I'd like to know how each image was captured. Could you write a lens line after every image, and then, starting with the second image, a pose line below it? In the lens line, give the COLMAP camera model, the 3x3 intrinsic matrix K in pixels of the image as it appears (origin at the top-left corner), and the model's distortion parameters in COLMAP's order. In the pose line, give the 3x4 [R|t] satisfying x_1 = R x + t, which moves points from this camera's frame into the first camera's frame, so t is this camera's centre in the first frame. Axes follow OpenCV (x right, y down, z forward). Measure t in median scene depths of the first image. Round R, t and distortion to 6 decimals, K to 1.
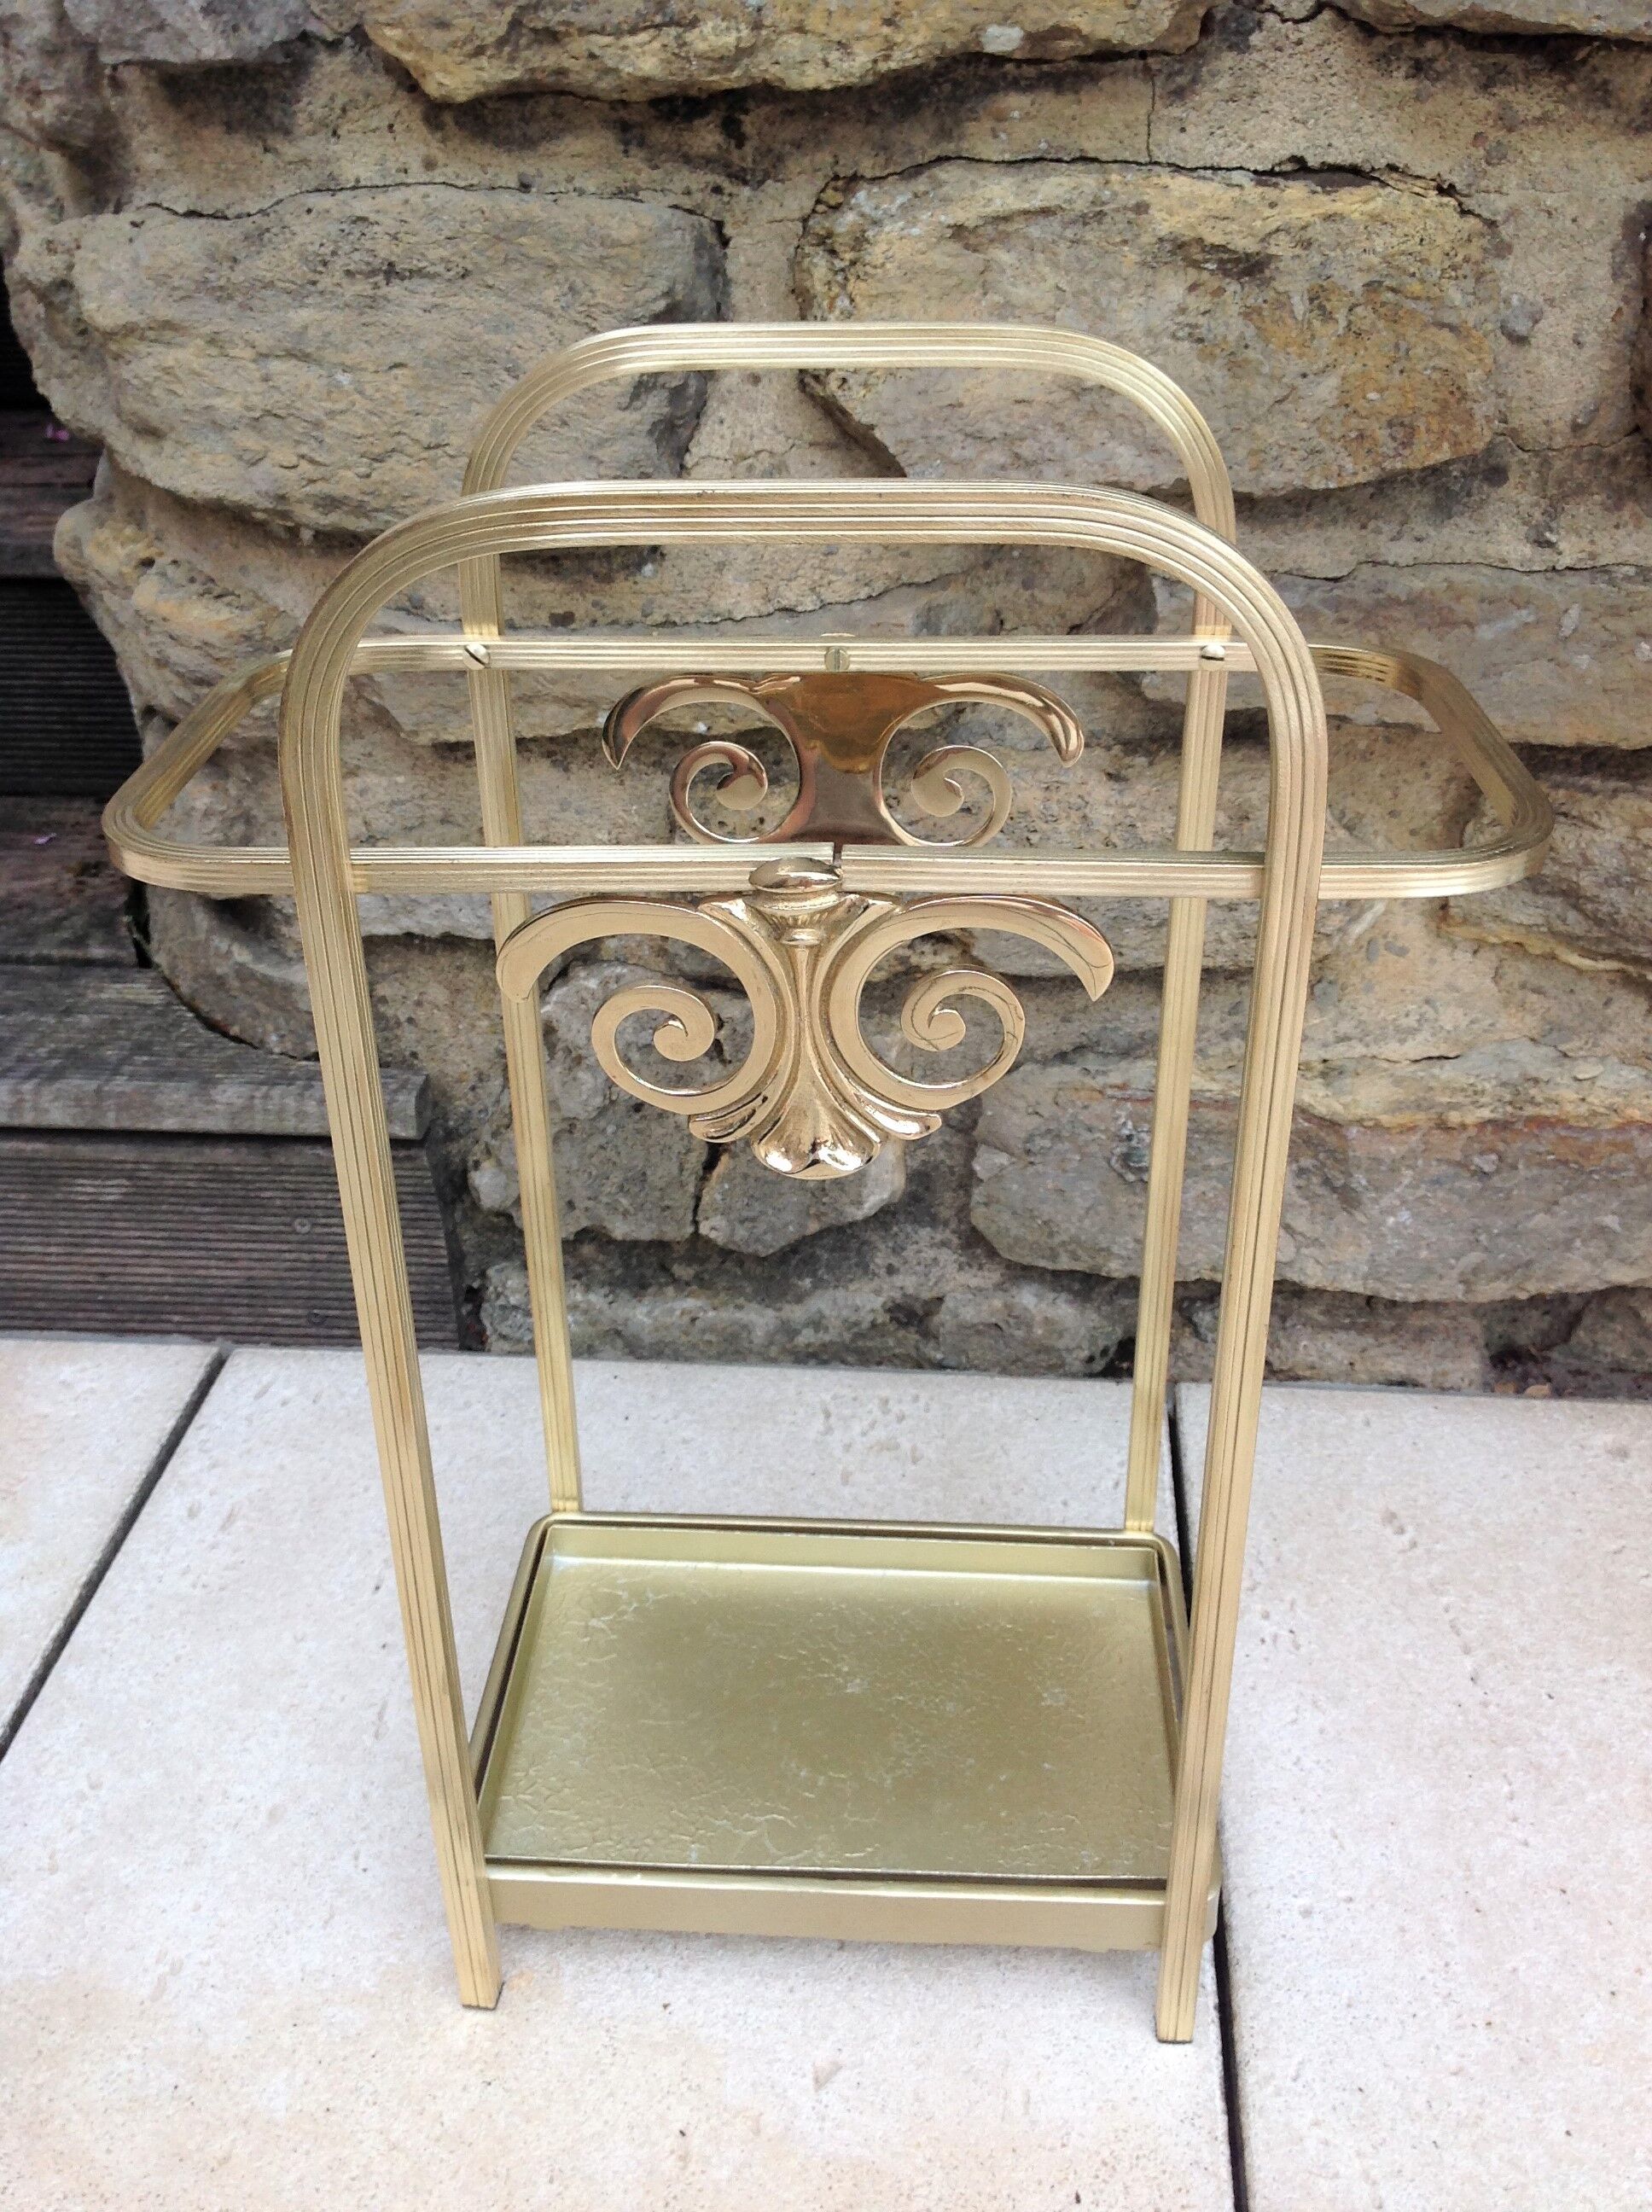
lens RADIAL K [[2106.2, 0, 826.0], [0, 2106.2, 1106.0], [0, 0, 1]] dist [0.142684, -0.335360]
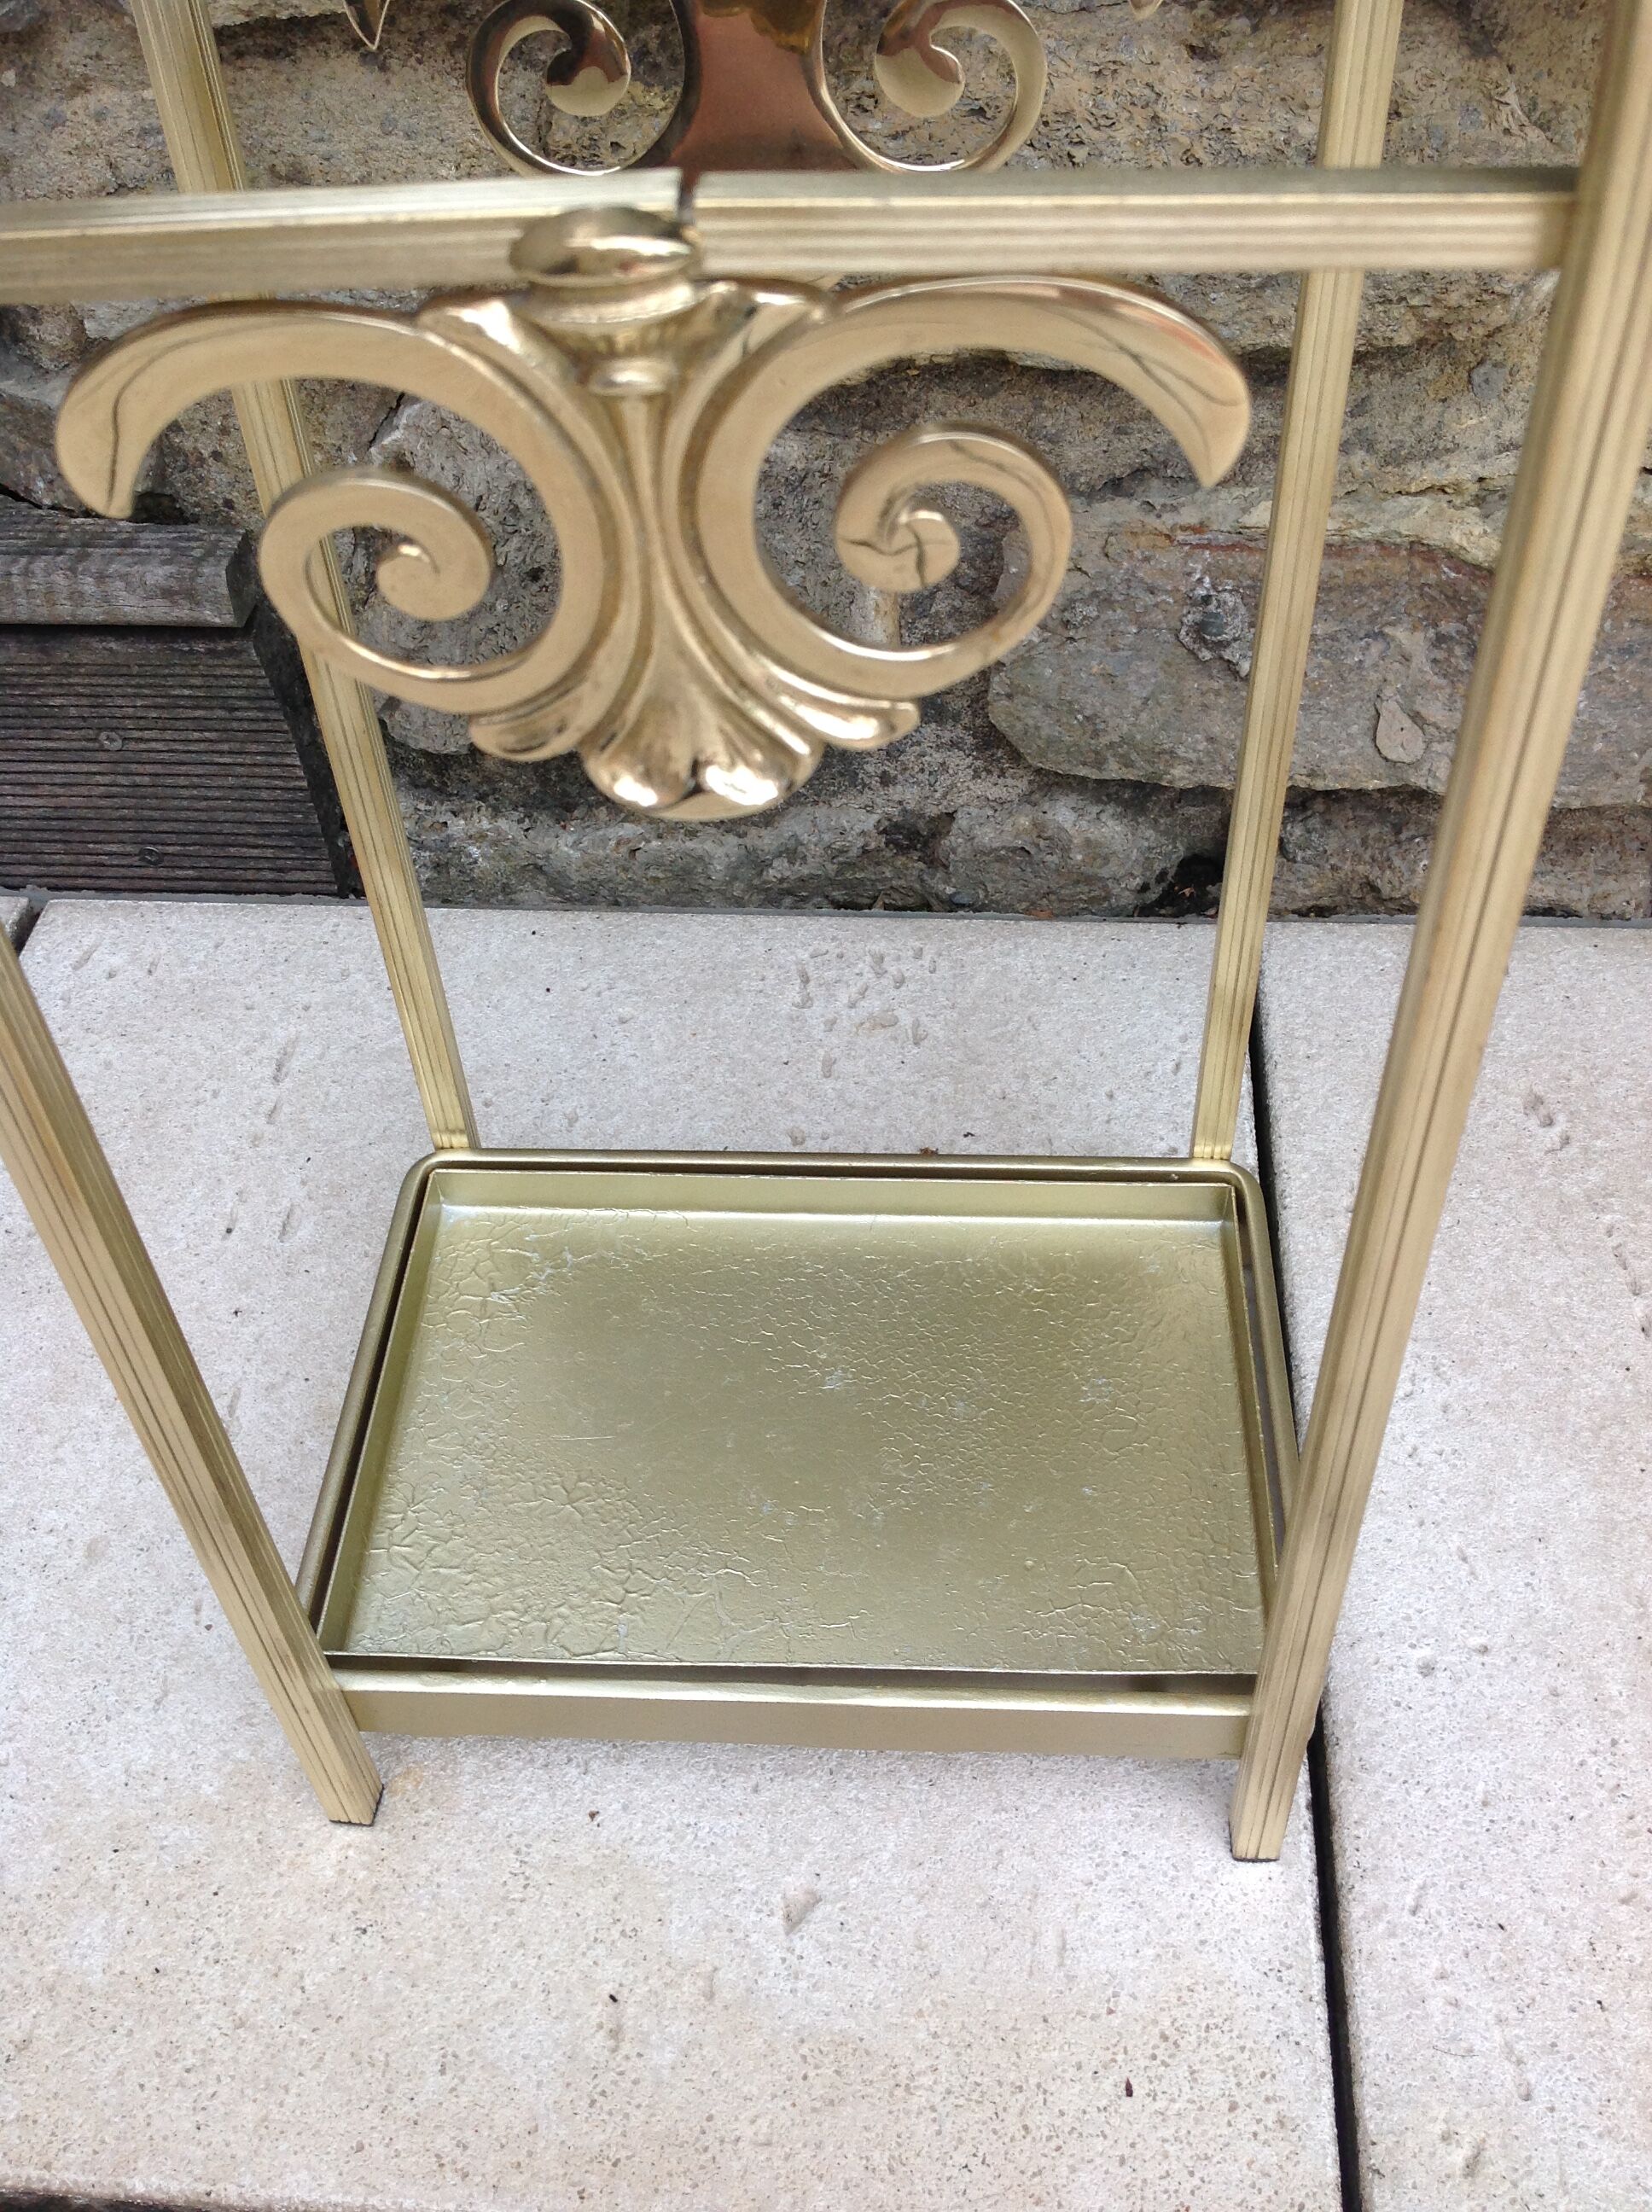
lens RADIAL K [[2106.2, 0, 826.0], [0, 2106.2, 1106.0], [0, 0, 1]] dist [0.142684, -0.335360]
pose [[0.999546, -0.024458, -0.017586, 0.024655], [0.028447, 0.958441, 0.283870, -0.034840], [0.009912, -0.284241, 0.958702, 0.285266]]
